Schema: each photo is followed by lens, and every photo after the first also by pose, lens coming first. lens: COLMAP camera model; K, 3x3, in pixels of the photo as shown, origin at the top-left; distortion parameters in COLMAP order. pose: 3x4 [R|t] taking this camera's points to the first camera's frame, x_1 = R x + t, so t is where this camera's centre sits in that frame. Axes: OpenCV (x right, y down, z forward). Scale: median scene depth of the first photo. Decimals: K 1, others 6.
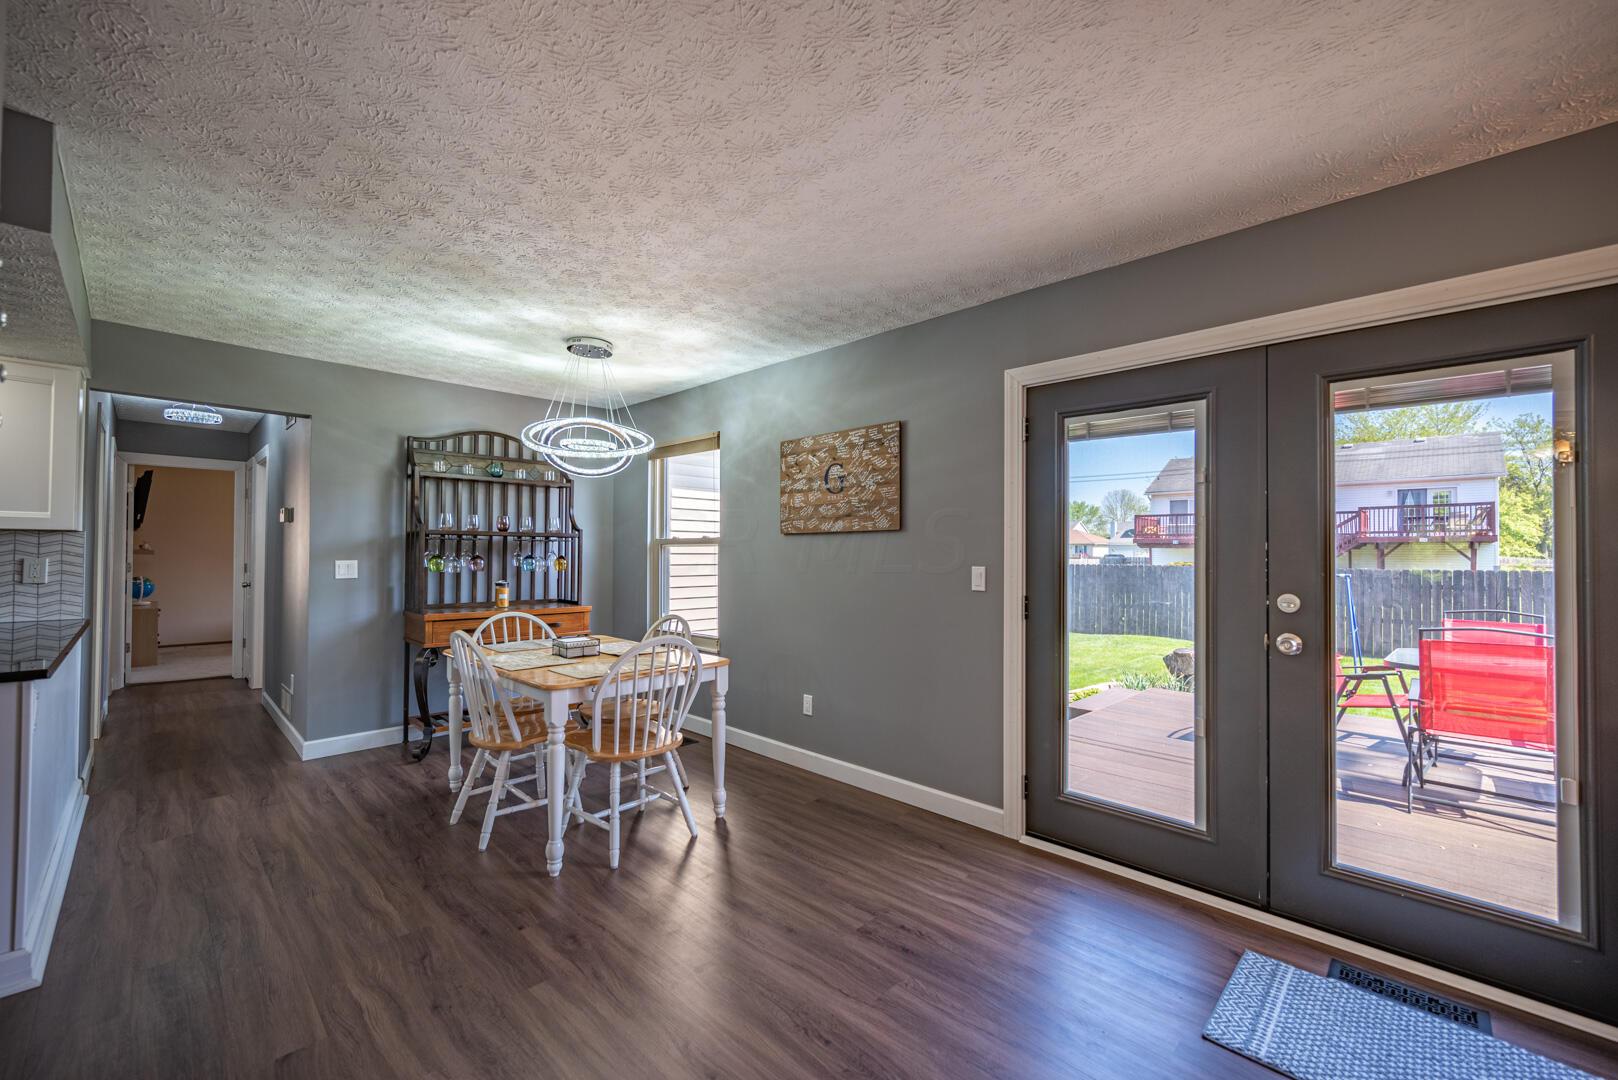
lens RADIAL K [[652.0, 0, 815.8], [0, 652.0, 544.7], [0, 0, 1]] dist [-0.001393, -0.000035]
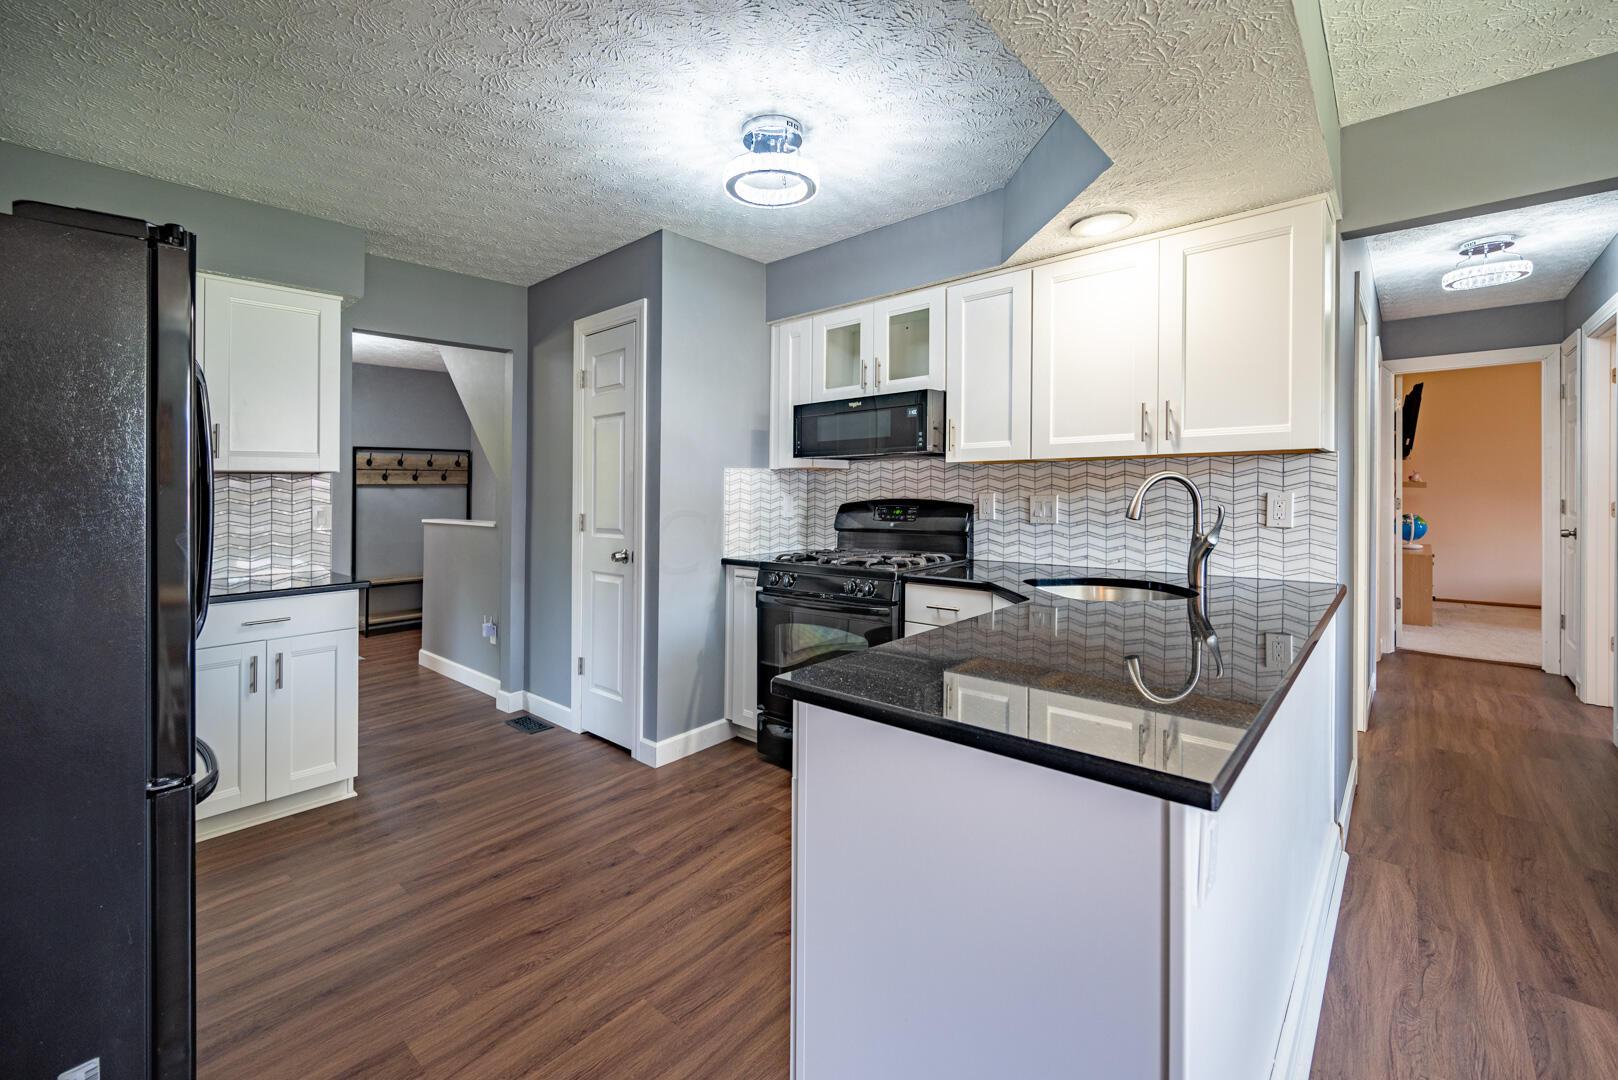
lens RADIAL K [[672.4, 0, 810.5], [0, 672.4, 498.8], [0, 0, 1]] dist [-0.000023, 0.000148]
pose [[0.041649, 0.007832, -0.999102, -0.356554], [0.023078, 0.999695, 0.008799, 0.007038], [0.998866, -0.023423, 0.041455, 0.335646]]
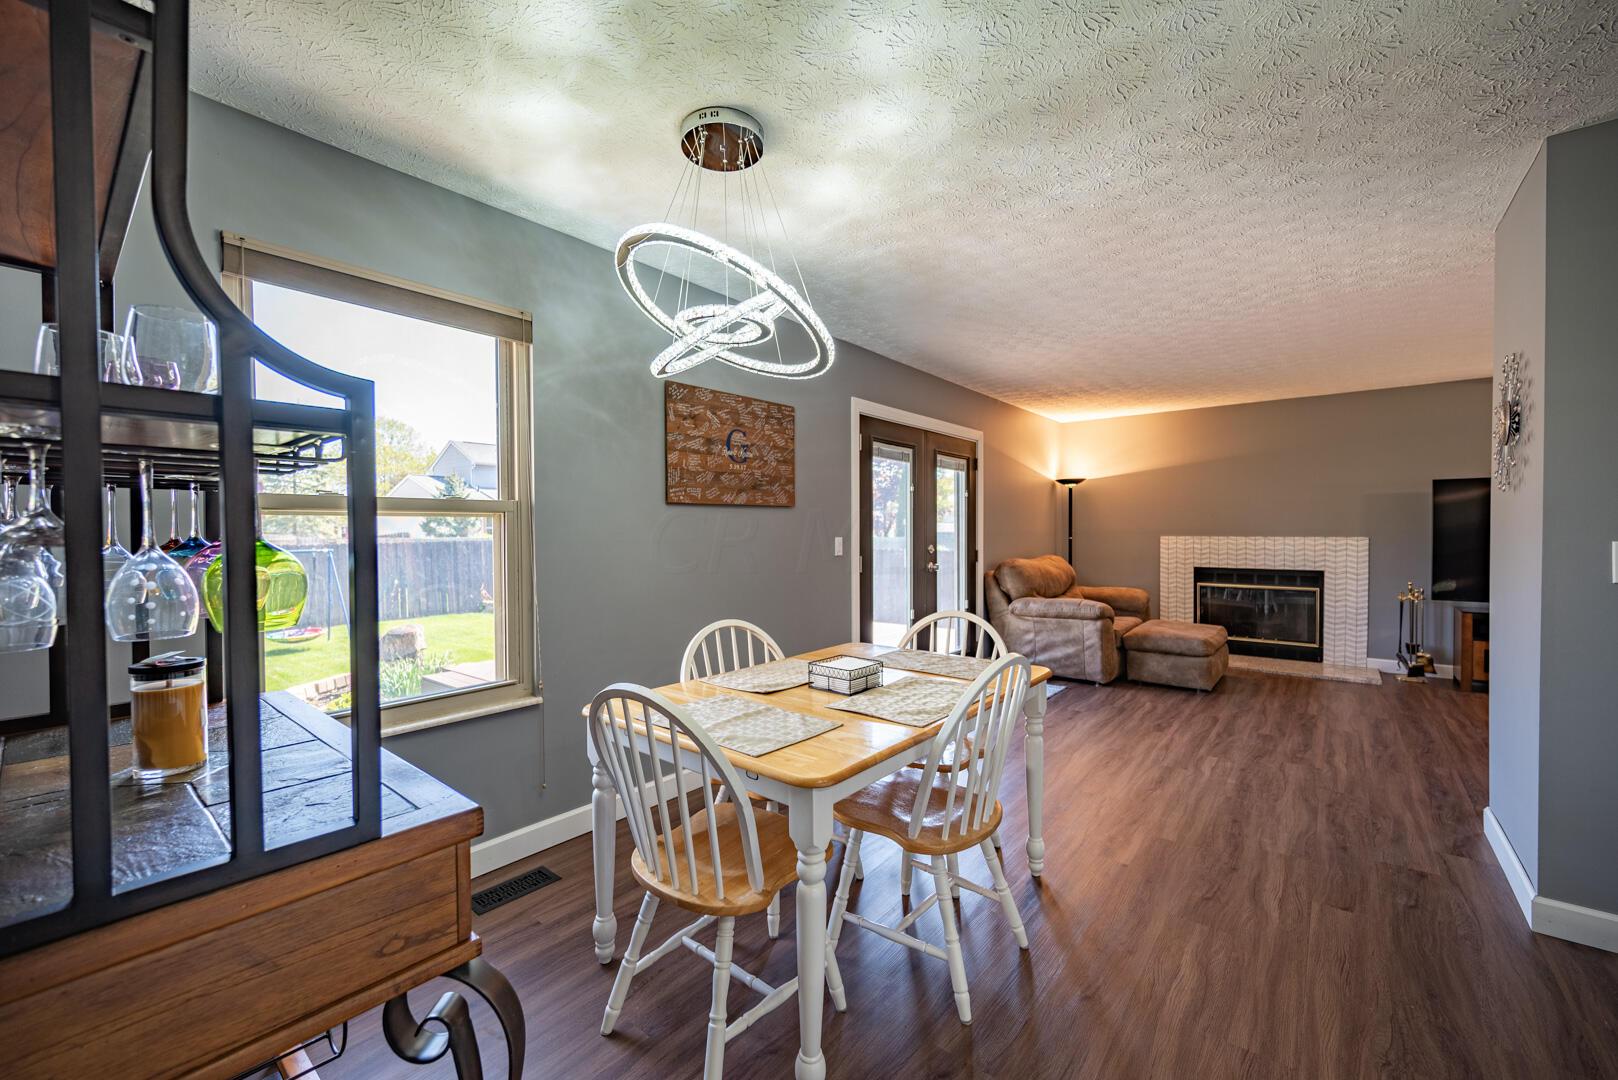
lens RADIAL K [[641.4, 0, 841.8], [0, 641.4, 538.0], [0, 0, 1]] dist [0.019678, -0.000067]
pose [[-0.107585, -0.016528, 0.994058, -0.902136], [-0.007410, 0.999847, 0.015822, 0.012038], [-0.994168, -0.005664, -0.107691, 0.972685]]
